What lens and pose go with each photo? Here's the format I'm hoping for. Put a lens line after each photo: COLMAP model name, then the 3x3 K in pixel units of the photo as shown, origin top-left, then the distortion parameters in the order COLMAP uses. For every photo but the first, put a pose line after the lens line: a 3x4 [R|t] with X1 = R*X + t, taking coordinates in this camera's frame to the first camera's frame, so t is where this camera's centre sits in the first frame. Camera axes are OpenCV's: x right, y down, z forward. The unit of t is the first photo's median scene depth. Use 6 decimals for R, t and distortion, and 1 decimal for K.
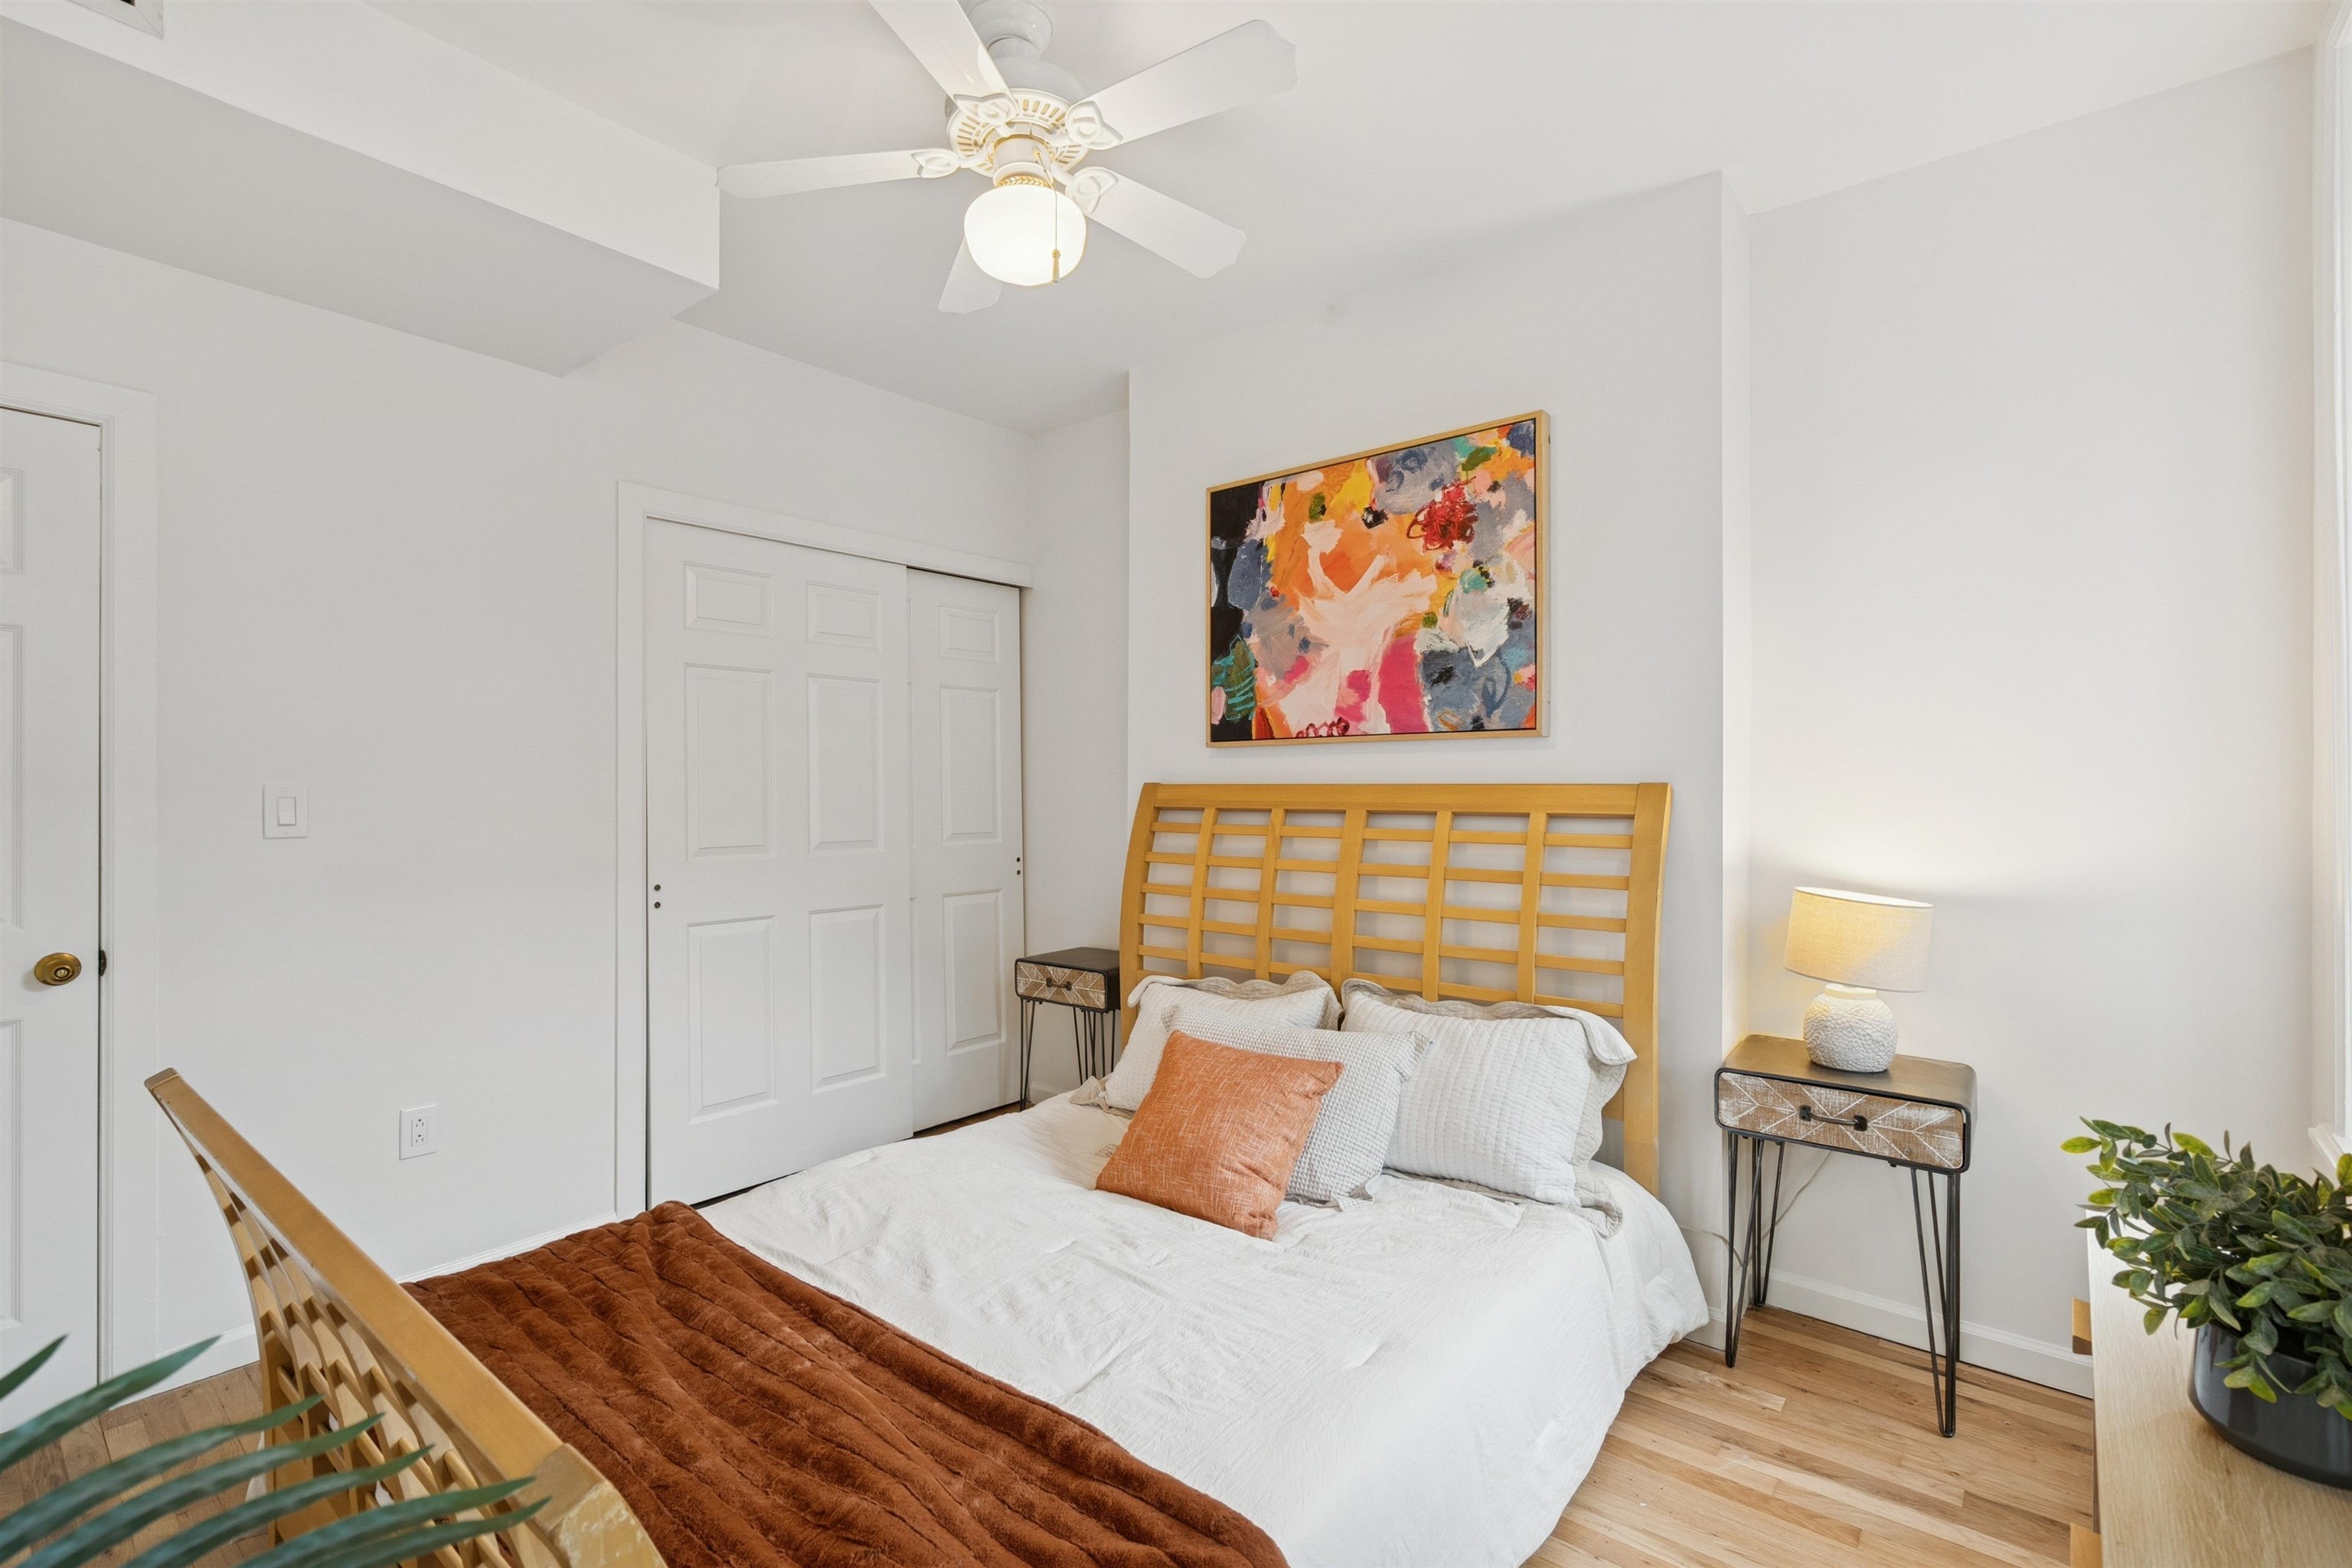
lens RADIAL K [[1078.8, 0, 1180.1], [0, 1078.8, 788.8], [0, 0, 1]] dist [-0.003585, -0.000117]
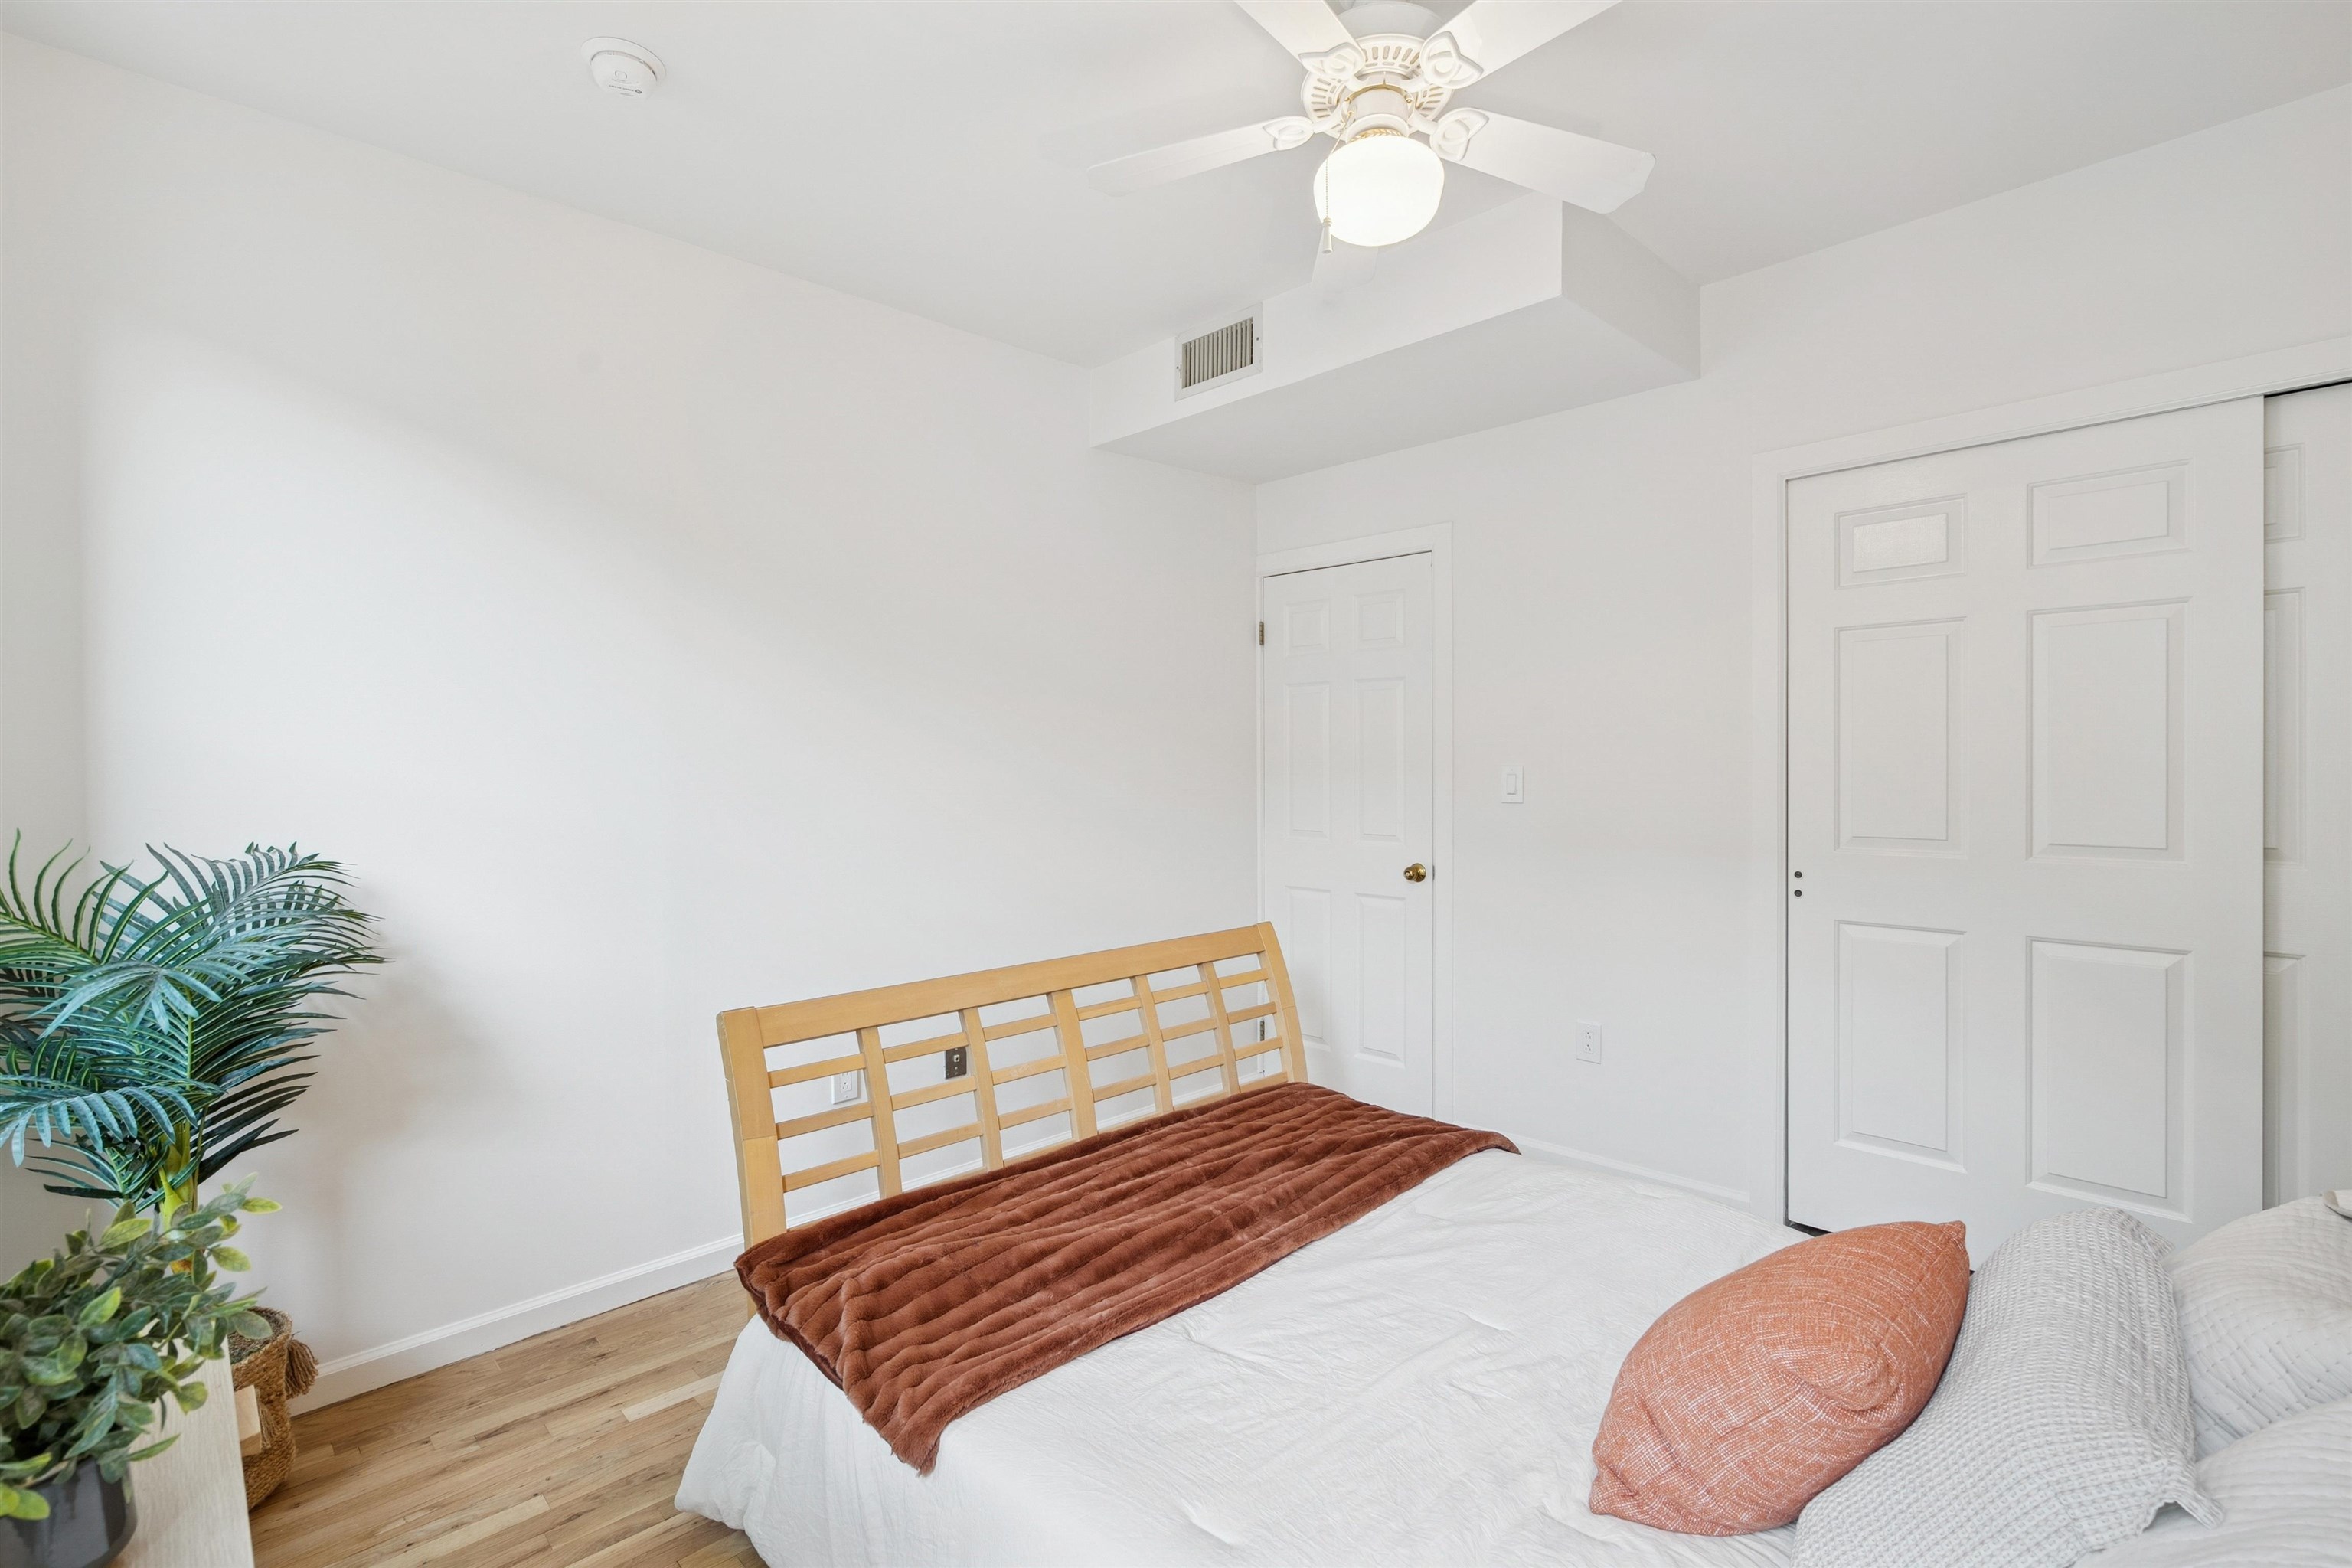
lens RADIAL K [[1078.8, 0, 1180.1], [0, 1078.8, 788.8], [0, 0, 1]] dist [-0.003585, -0.000117]
pose [[-0.125231, 0.029317, -0.991694, 0.532344], [0.007486, 0.999563, 0.028605, -0.014464], [0.992099, -0.003842, -0.125396, 0.617993]]
